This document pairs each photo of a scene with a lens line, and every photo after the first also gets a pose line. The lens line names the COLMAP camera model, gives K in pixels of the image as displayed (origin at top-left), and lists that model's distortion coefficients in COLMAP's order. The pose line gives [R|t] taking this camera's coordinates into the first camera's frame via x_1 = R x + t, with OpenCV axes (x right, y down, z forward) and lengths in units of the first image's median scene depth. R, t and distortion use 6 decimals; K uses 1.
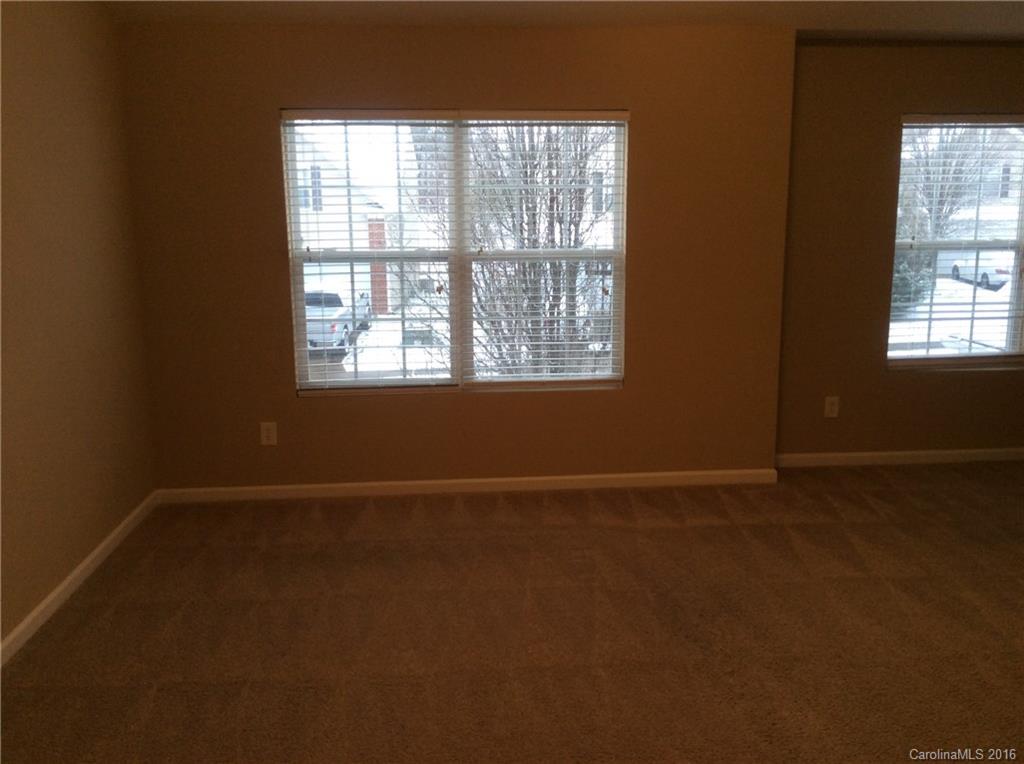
lens RADIAL K [[919.7, 0, 512.0], [0, 919.7, 382.0], [0, 0, 1]] dist [0.042577, -0.123263]
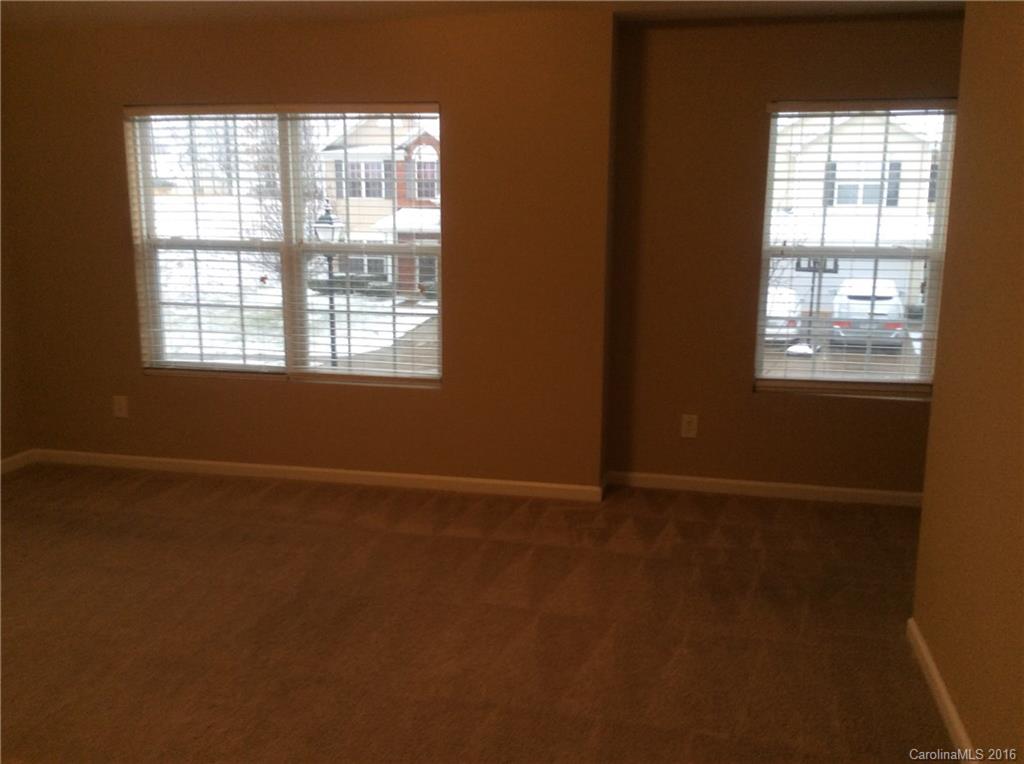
lens RADIAL K [[919.7, 0, 512.0], [0, 919.7, 382.0], [0, 0, 1]] dist [0.042577, -0.123263]
pose [[0.959023, 0.069649, -0.274635, 0.469299], [-0.067369, 0.997570, 0.017738, -0.022847], [0.275203, 0.001491, 0.961385, 0.086192]]
